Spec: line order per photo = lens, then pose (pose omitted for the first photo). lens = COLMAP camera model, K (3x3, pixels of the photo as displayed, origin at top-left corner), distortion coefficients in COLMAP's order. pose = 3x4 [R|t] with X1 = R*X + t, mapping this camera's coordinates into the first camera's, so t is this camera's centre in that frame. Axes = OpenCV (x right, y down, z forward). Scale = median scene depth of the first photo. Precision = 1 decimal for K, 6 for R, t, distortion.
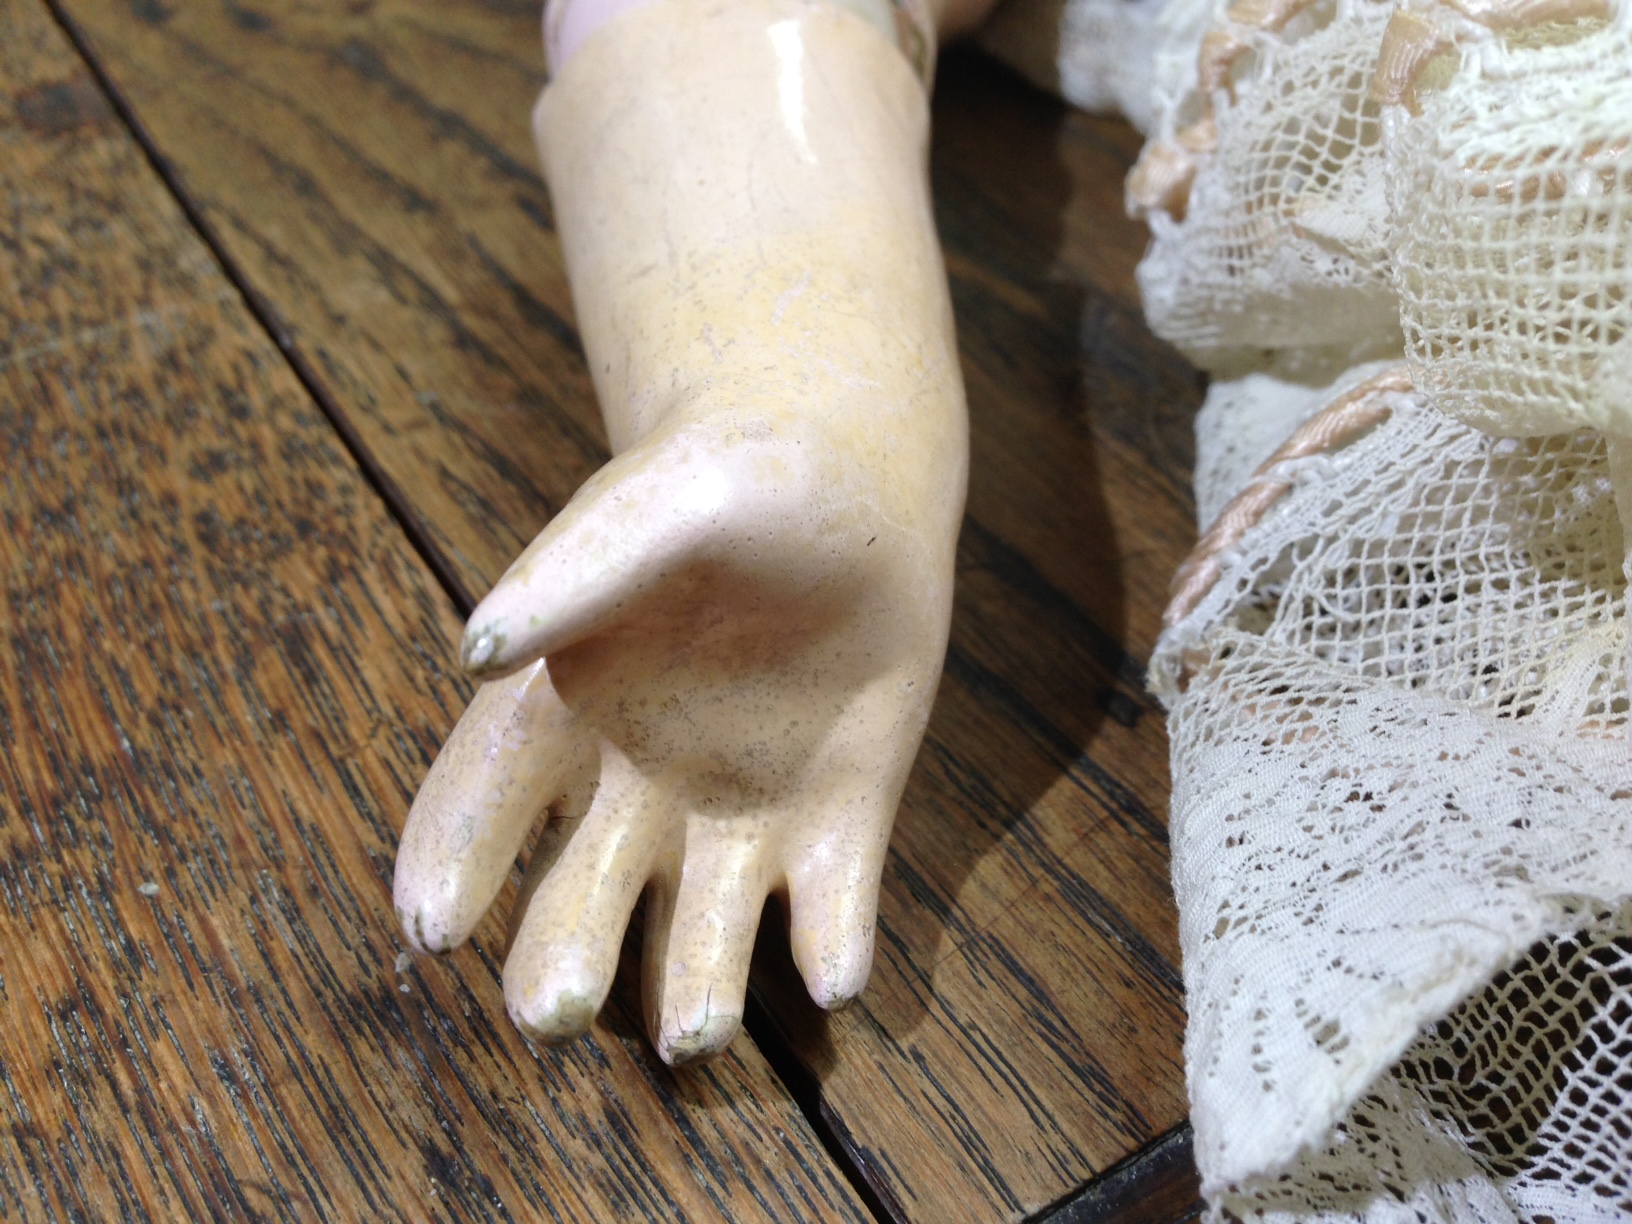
lens RADIAL K [[1572.7, 0, 816.0], [0, 1572.7, 612.0], [0, 0, 1]] dist [0.105188, -0.263464]
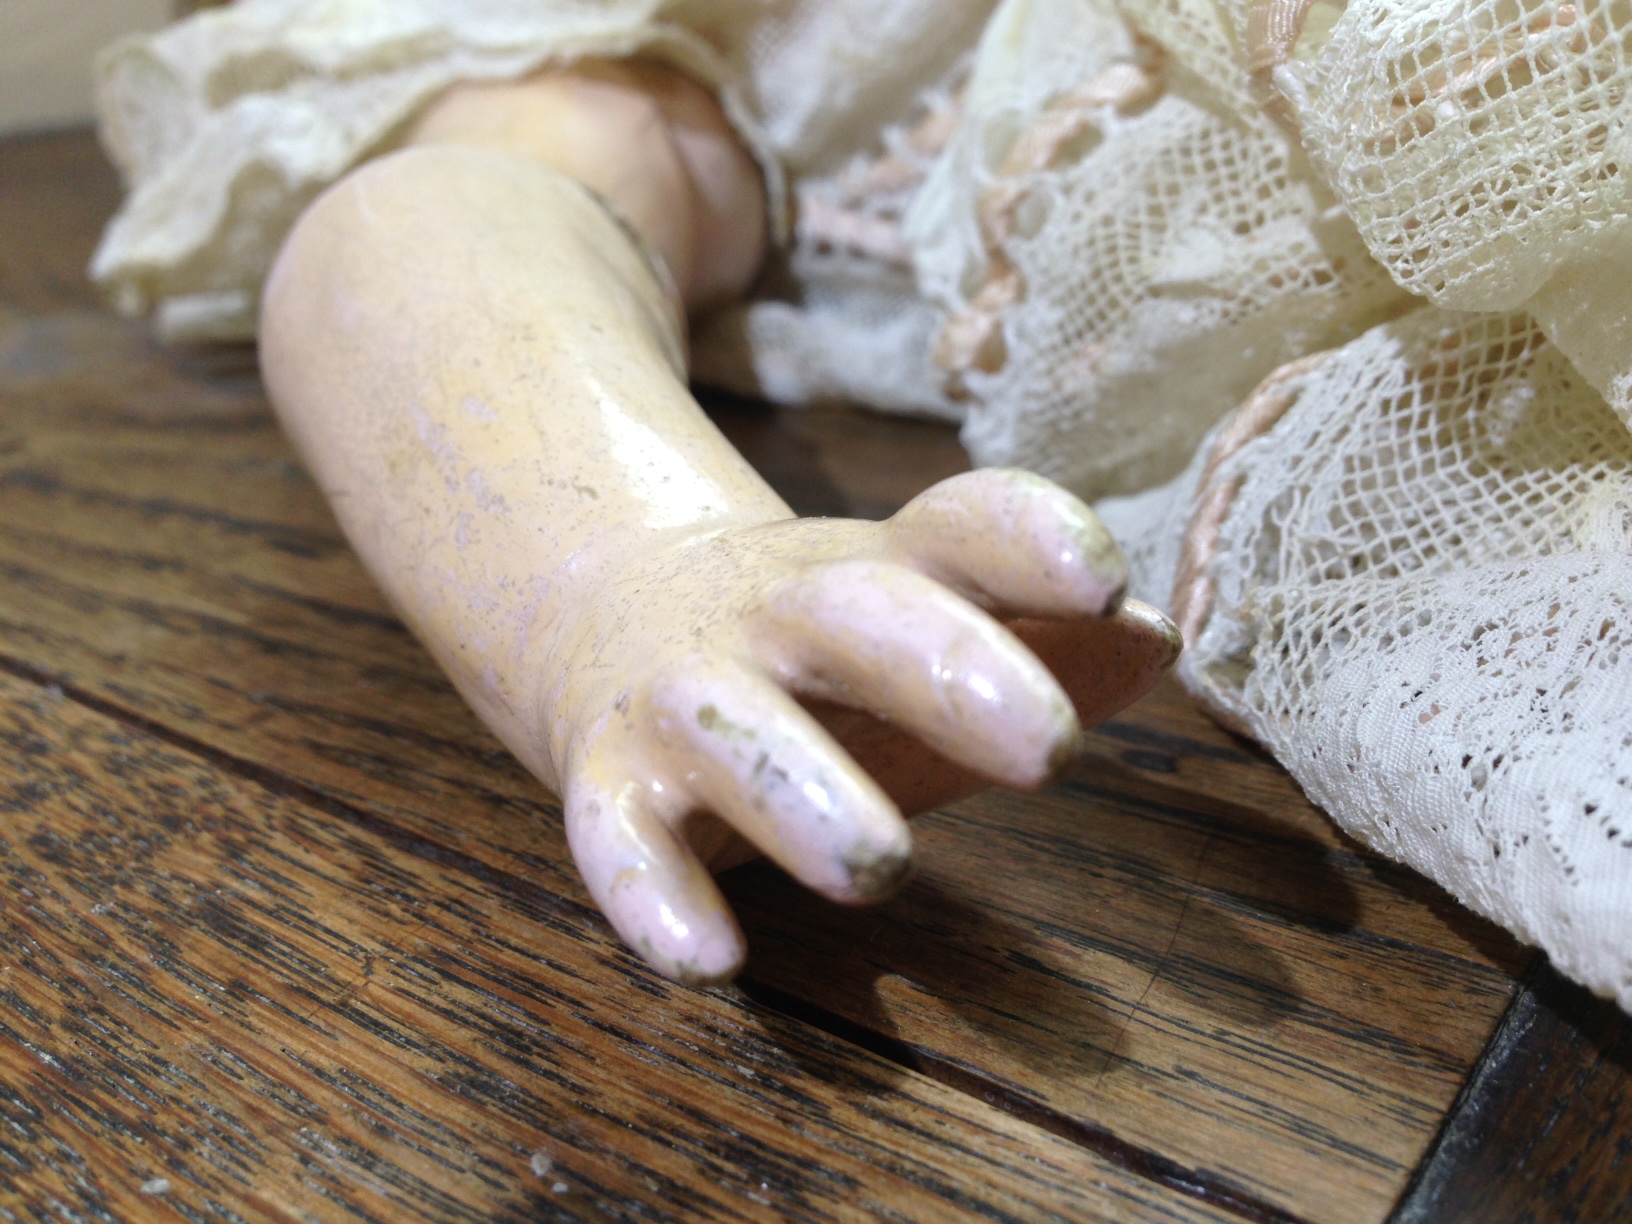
lens RADIAL K [[1572.7, 0, 816.0], [0, 1572.7, 612.0], [0, 0, 1]] dist [0.105188, -0.263464]
pose [[0.934505, -0.188913, 0.301681, -0.263743], [0.277887, 0.916842, -0.286669, 0.194087], [-0.222438, 0.351727, 0.909290, 0.152473]]
